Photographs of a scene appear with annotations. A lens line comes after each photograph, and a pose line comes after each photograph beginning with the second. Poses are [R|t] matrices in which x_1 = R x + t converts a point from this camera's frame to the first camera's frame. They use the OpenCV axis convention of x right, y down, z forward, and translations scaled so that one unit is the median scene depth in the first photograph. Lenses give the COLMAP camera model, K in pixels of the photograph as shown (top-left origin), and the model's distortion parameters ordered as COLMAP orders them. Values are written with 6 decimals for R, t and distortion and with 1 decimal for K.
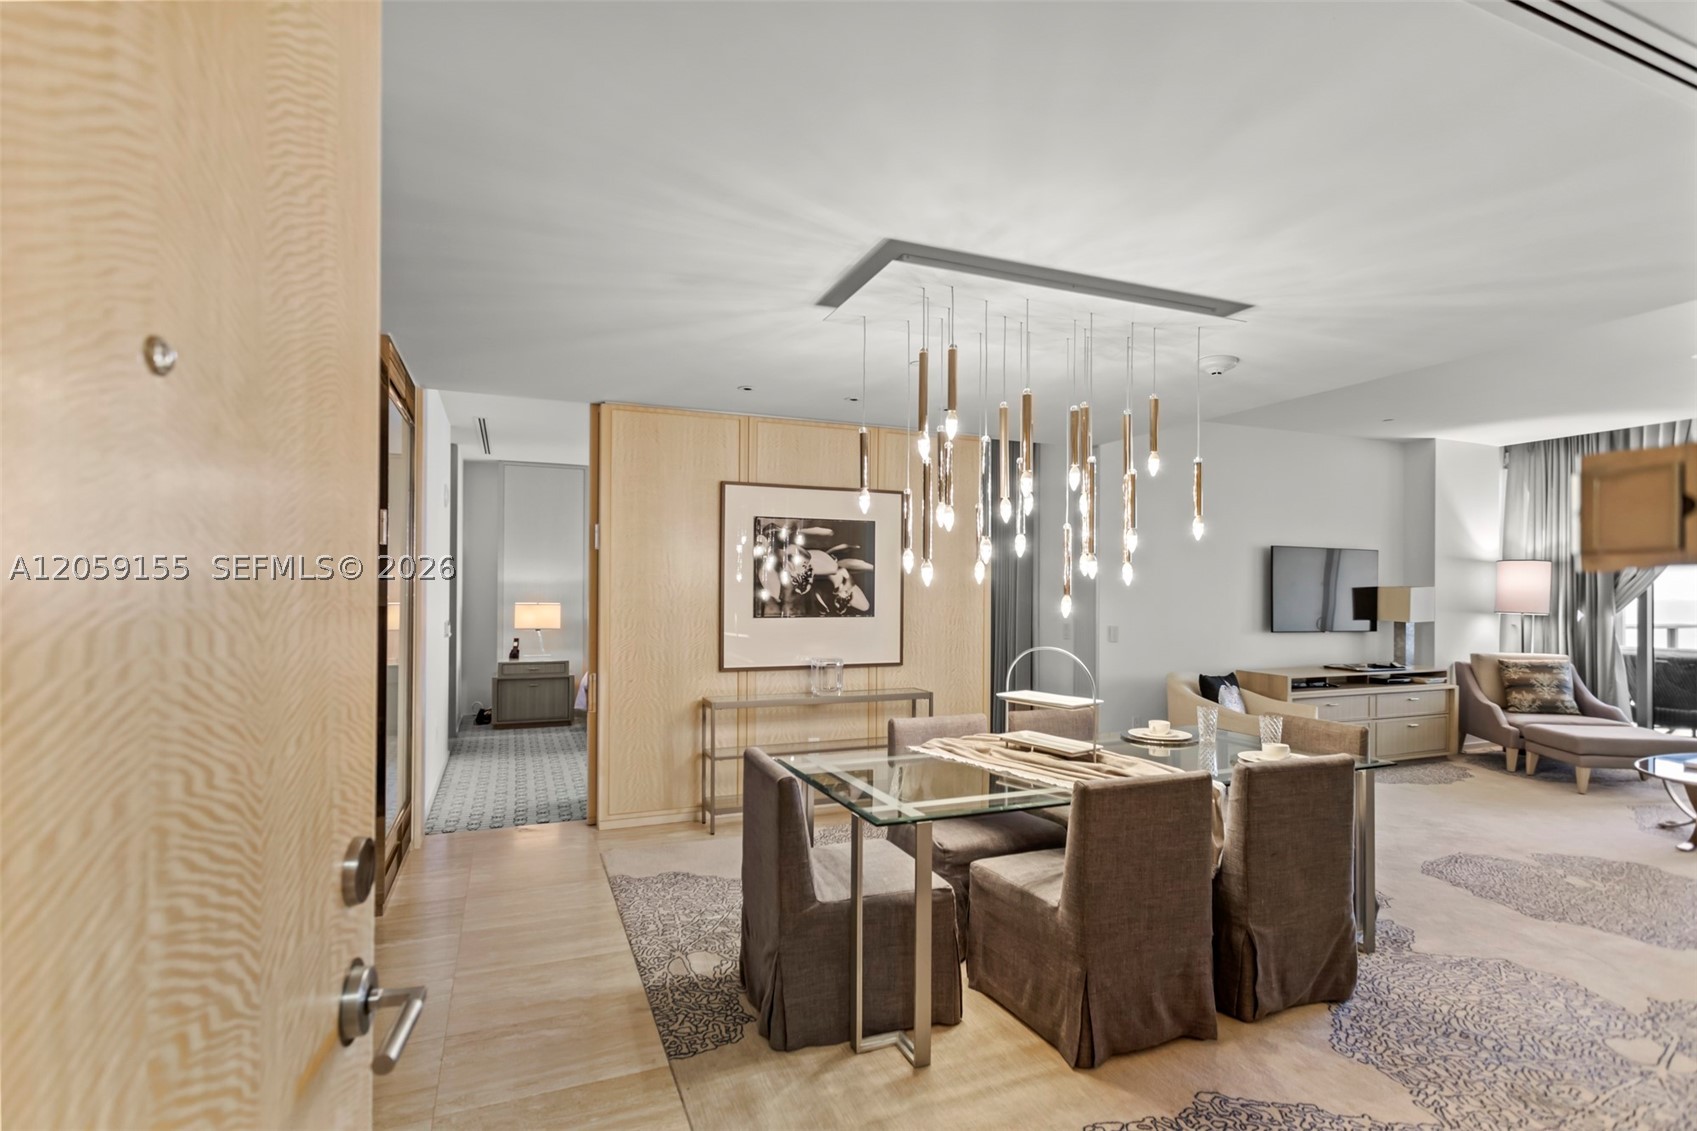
lens RADIAL K [[807.5, 0, 838.4], [0, 807.5, 587.1], [0, 0, 1]] dist [0.002011, 0.000420]
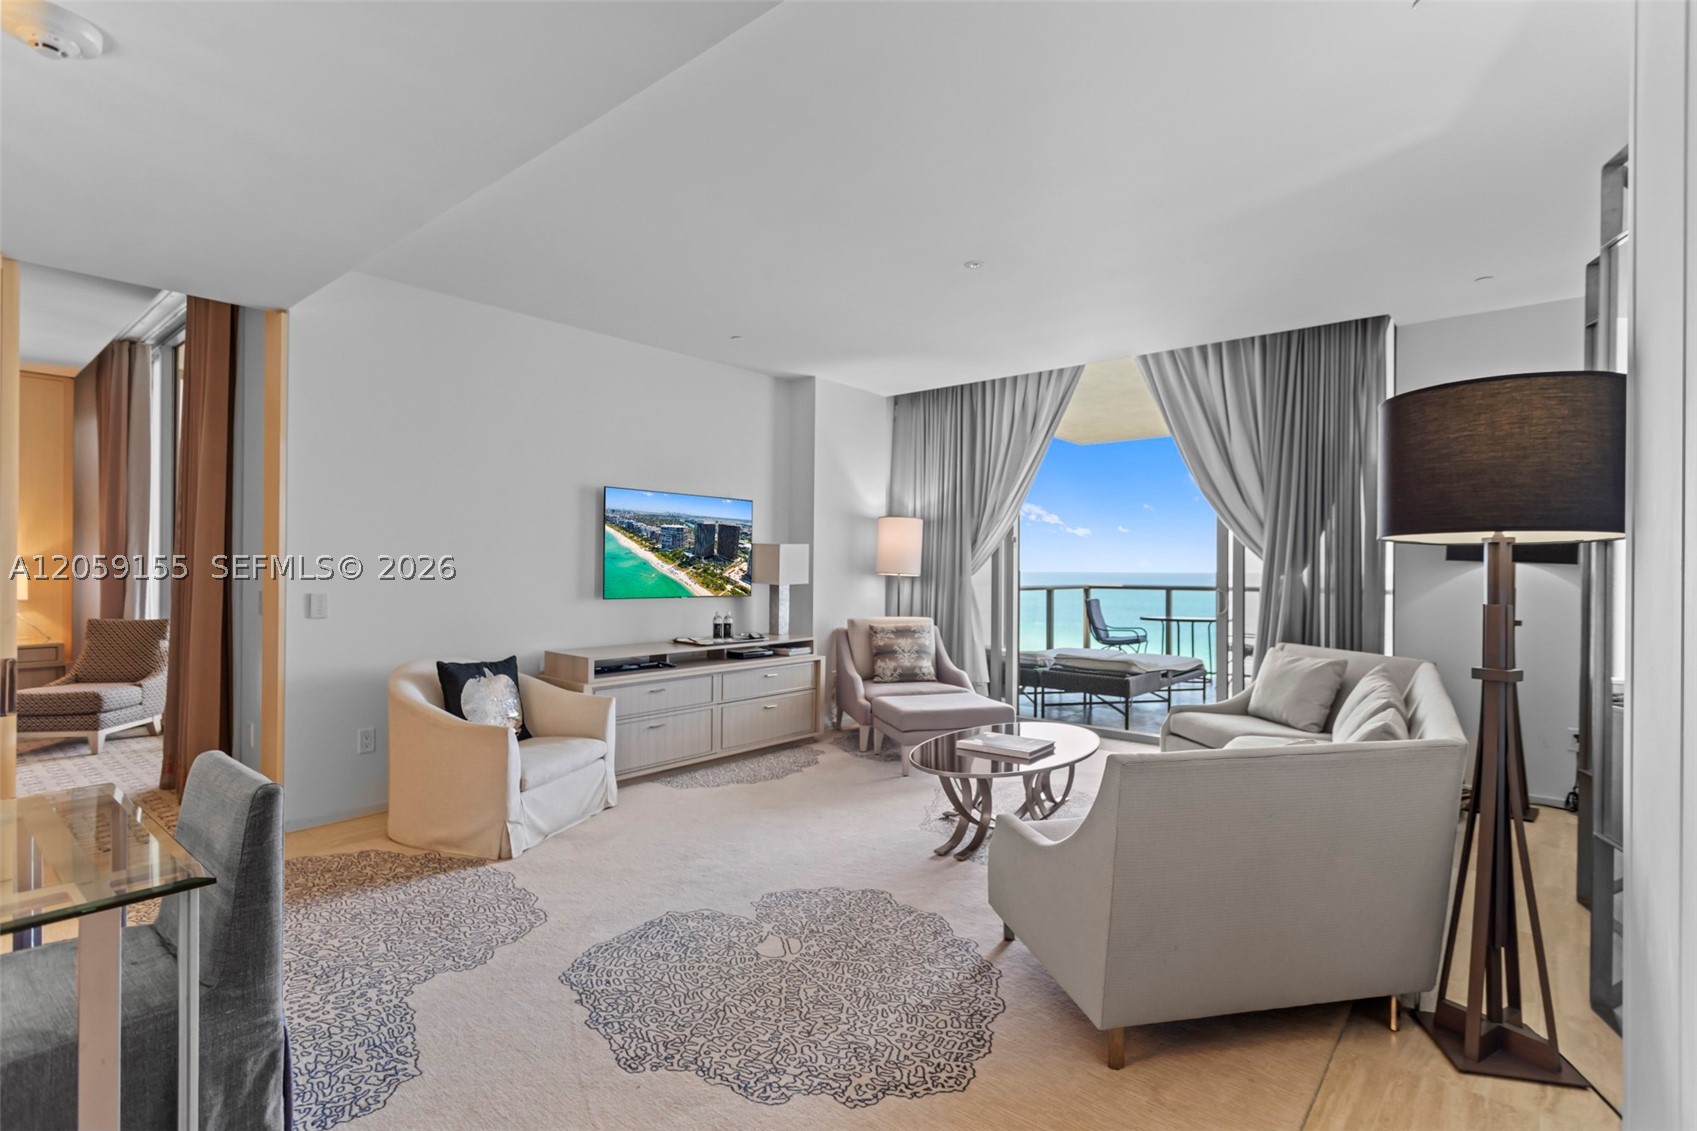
lens RADIAL K [[814.3, 0, 847.6], [0, 814.3, 565.2], [0, 0, 1]] dist [0.003217, 0.000741]
pose [[0.885286, 0.003342, 0.465036, 0.514417], [-0.006517, 0.999965, 0.005220, 0.025100], [-0.465002, -0.007652, 0.885277, 0.281148]]
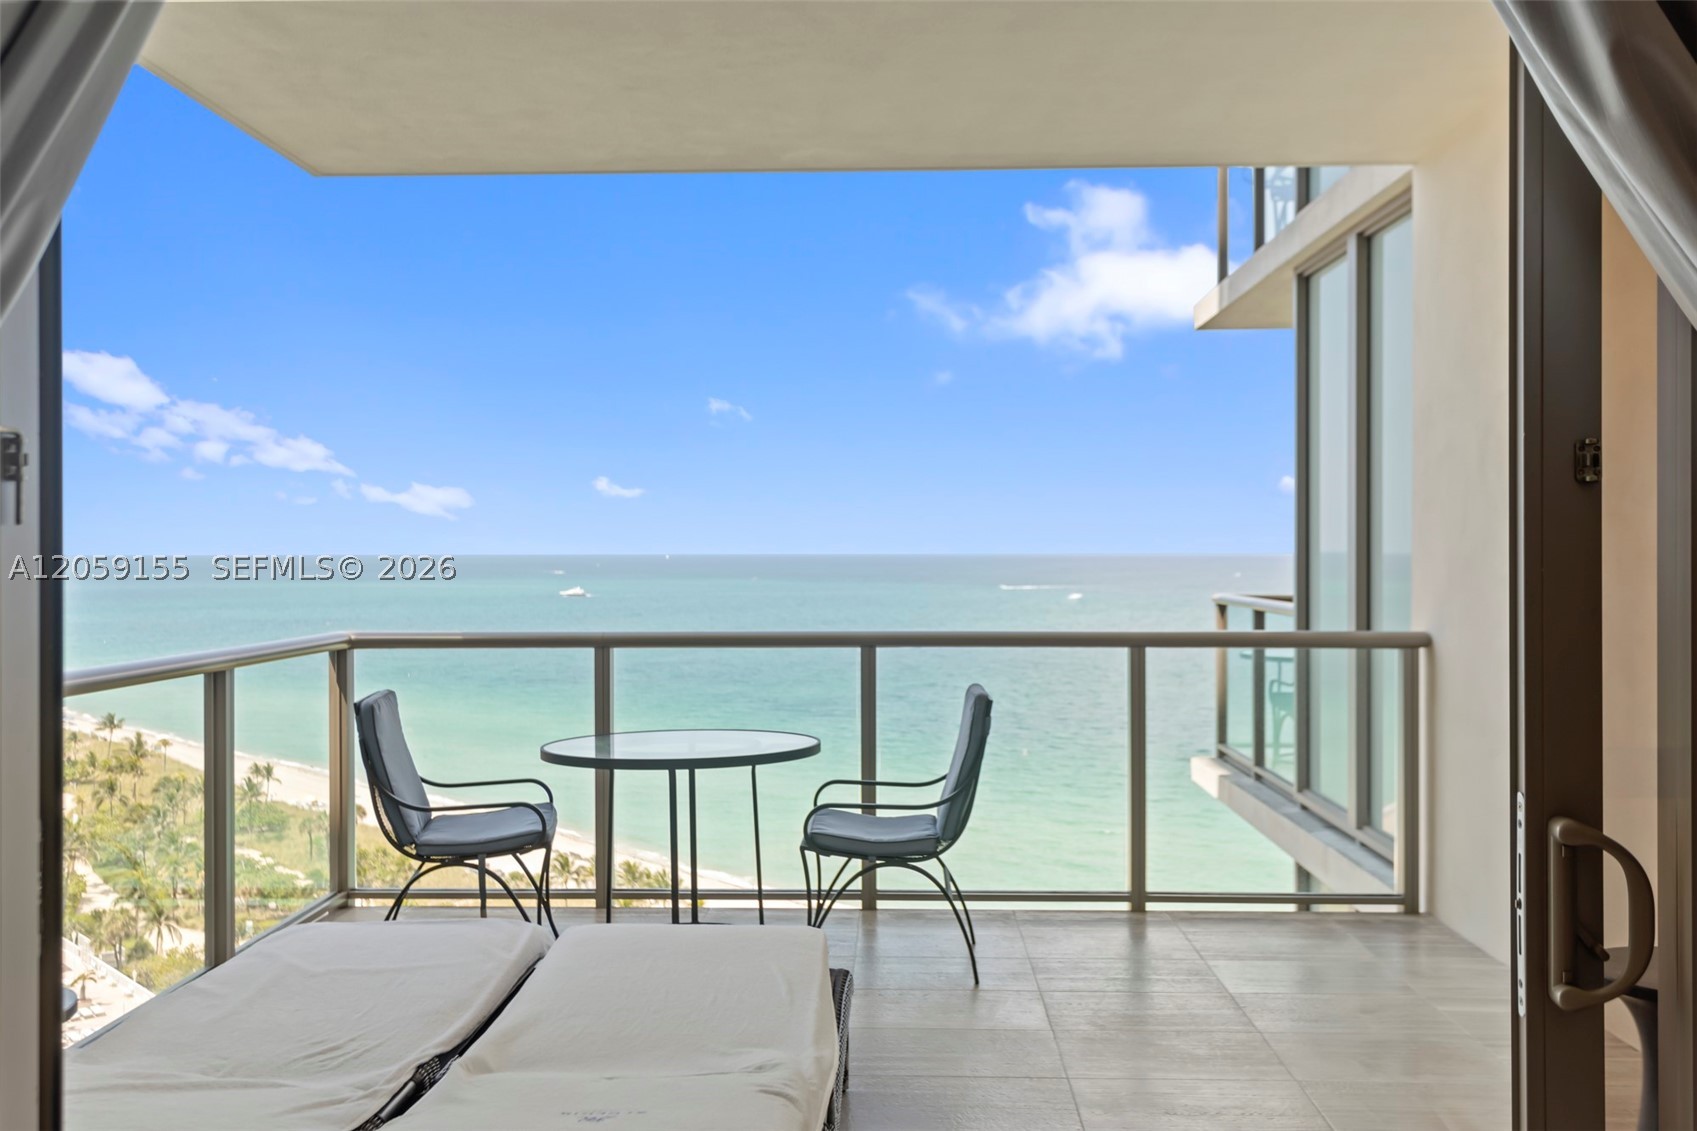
lens RADIAL K [[1483.8, 0, 846.3], [0, 1483.8, 548.9], [0, 0, 1]] dist [0.009334, 0.004833]
pose [[0.407612, -0.006254, 0.913134, 1.188008], [-0.001926, 0.999968, 0.007708, 0.003622], [-0.913153, -0.004900, 0.407587, 1.072417]]
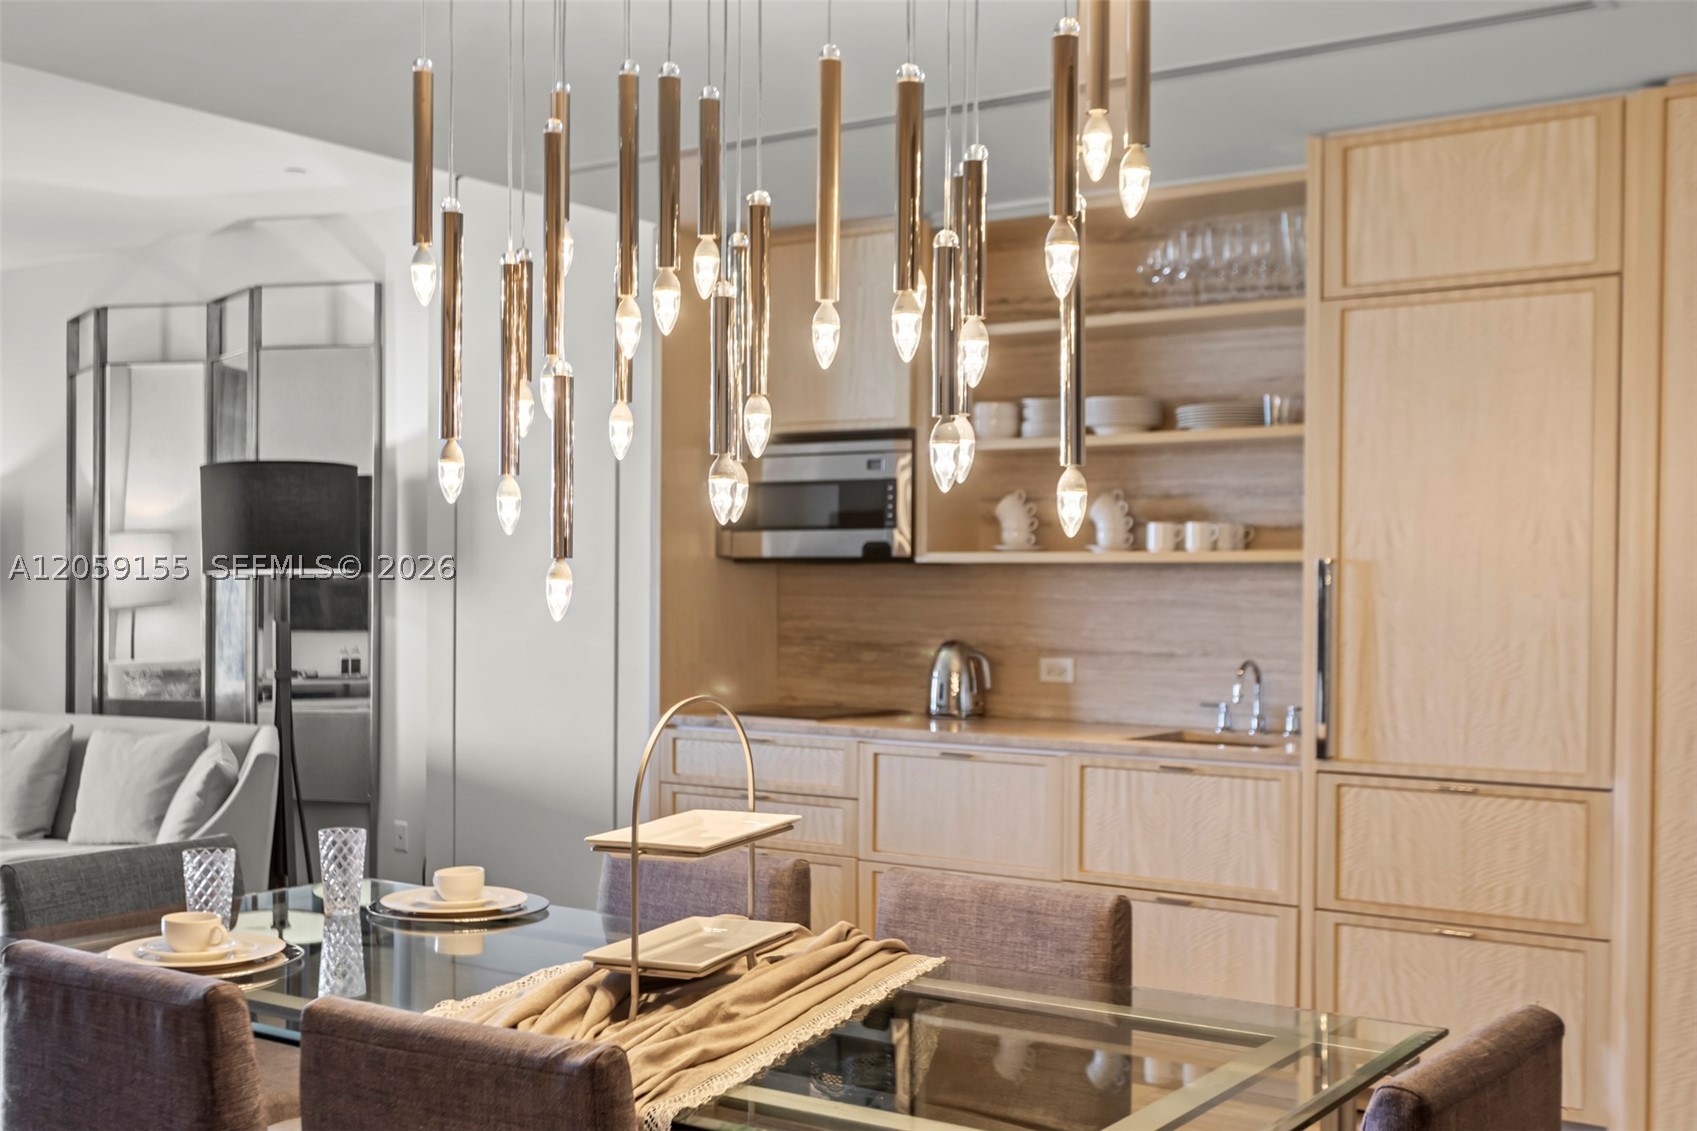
lens RADIAL K [[1848.0, 0, 841.0], [0, 1848.0, 620.5], [0, 0, 1]] dist [0.014235, 0.003897]
pose [[-0.542362, -0.024469, 0.839788, -0.325643], [-0.014379, 0.999700, 0.019843, 0.012920], [-0.840022, -0.001313, -0.542551, 0.905495]]
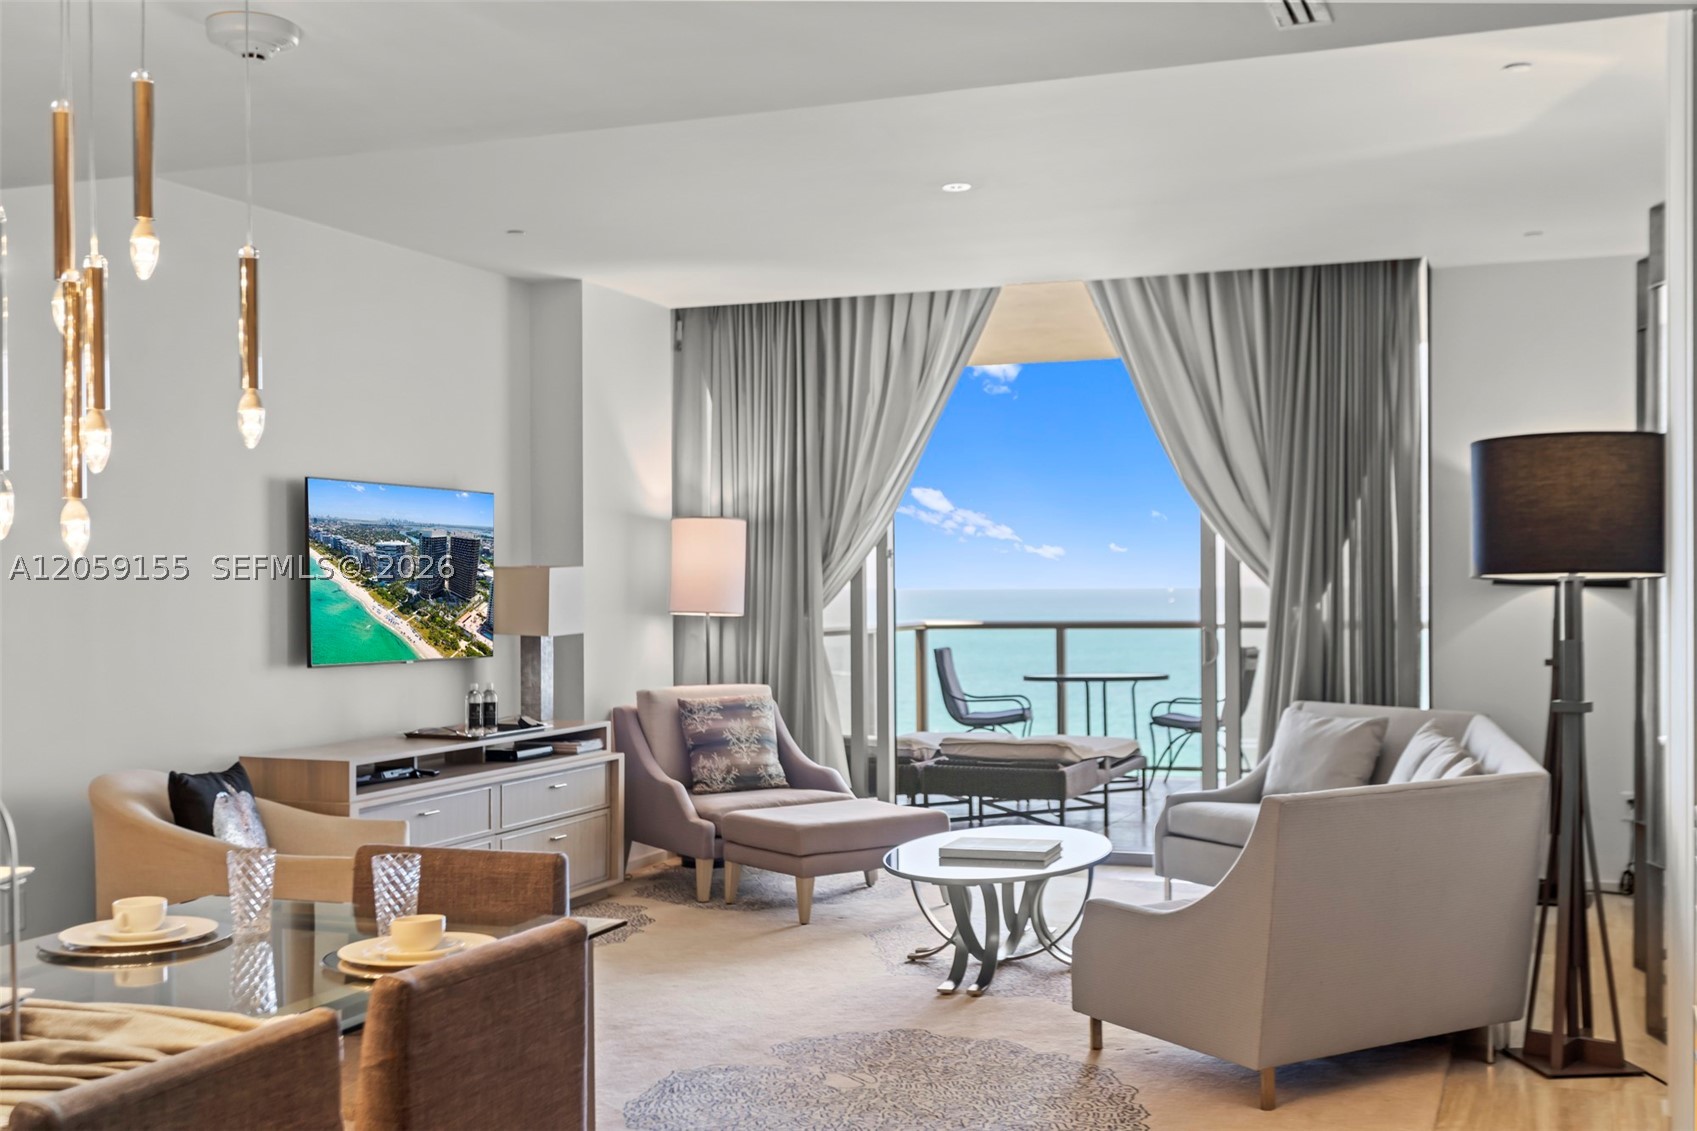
lens RADIAL K [[1856.6, 0, 847.0], [0, 1856.6, 597.2], [0, 0, 1]] dist [0.009315, -0.001531]
pose [[0.684238, -0.015509, 0.729094, -0.024251], [0.006298, 0.999862, 0.015359, 0.003118], [-0.729232, -0.005917, 0.684241, 0.084894]]
